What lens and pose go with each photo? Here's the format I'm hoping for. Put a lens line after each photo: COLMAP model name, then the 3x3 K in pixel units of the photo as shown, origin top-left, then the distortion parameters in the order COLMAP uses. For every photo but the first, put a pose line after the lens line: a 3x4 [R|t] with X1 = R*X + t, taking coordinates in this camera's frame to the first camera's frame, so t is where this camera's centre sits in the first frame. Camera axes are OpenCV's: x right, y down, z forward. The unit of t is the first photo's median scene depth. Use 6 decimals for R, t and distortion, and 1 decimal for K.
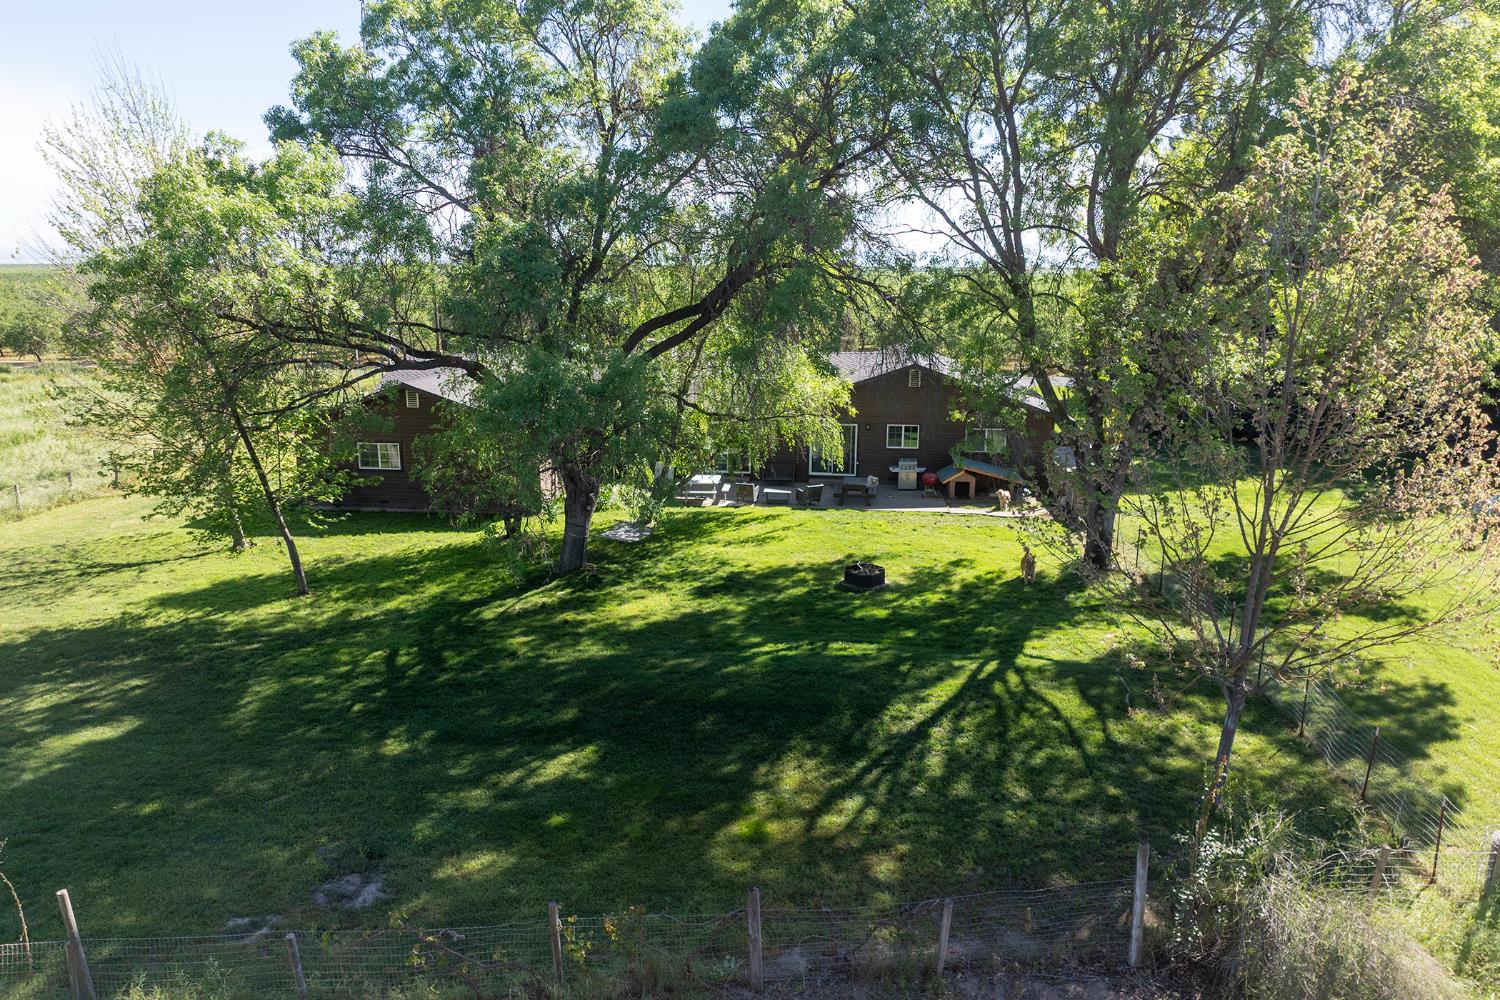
lens RADIAL K [[1057.6, 0, 750.0], [0, 1057.6, 500.0], [0, 0, 1]] dist [-0.033903, 0.003464]
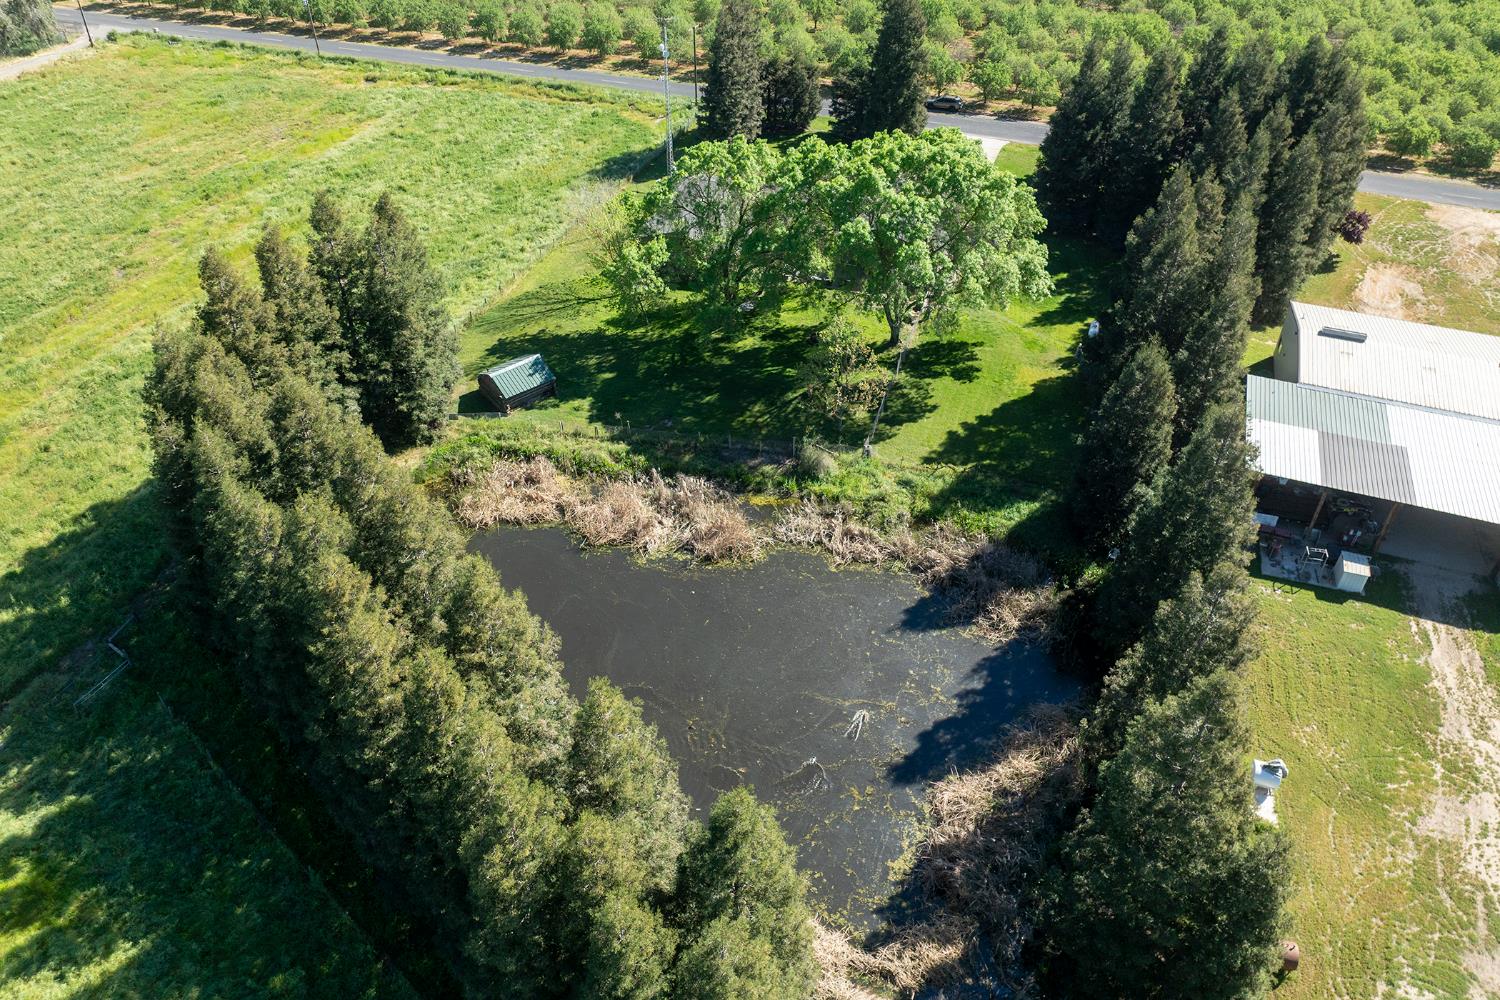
lens RADIAL K [[1057.6, 0, 750.0], [0, 1057.6, 500.0], [0, 0, 1]] dist [-0.033903, 0.003464]
pose [[0.969130, 0.157482, -0.189701, 0.640756], [-0.053030, 0.884556, 0.463409, -1.031326], [0.240780, -0.439044, 0.865601, -2.157457]]
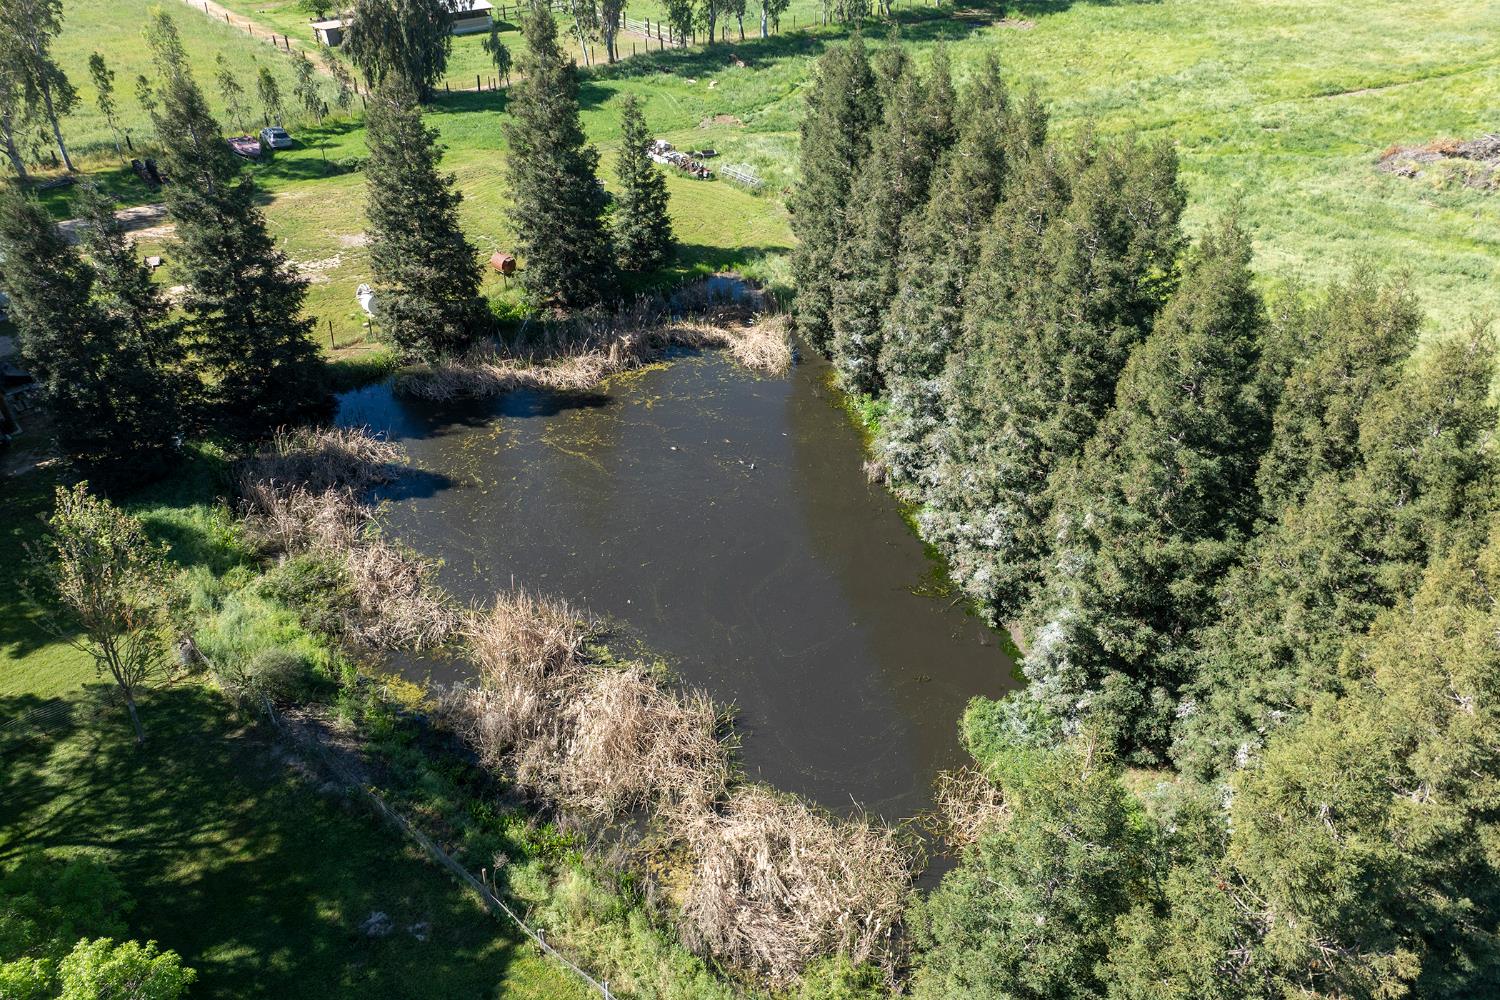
lens RADIAL K [[1057.6, 0, 750.0], [0, 1057.6, 500.0], [0, 0, 1]] dist [-0.033903, 0.003464]
pose [[-0.721197, -0.409132, 0.559004, -1.020076], [0.136168, 0.707488, 0.693483, -0.957225], [-0.679215, 0.576257, -0.454527, 0.518462]]
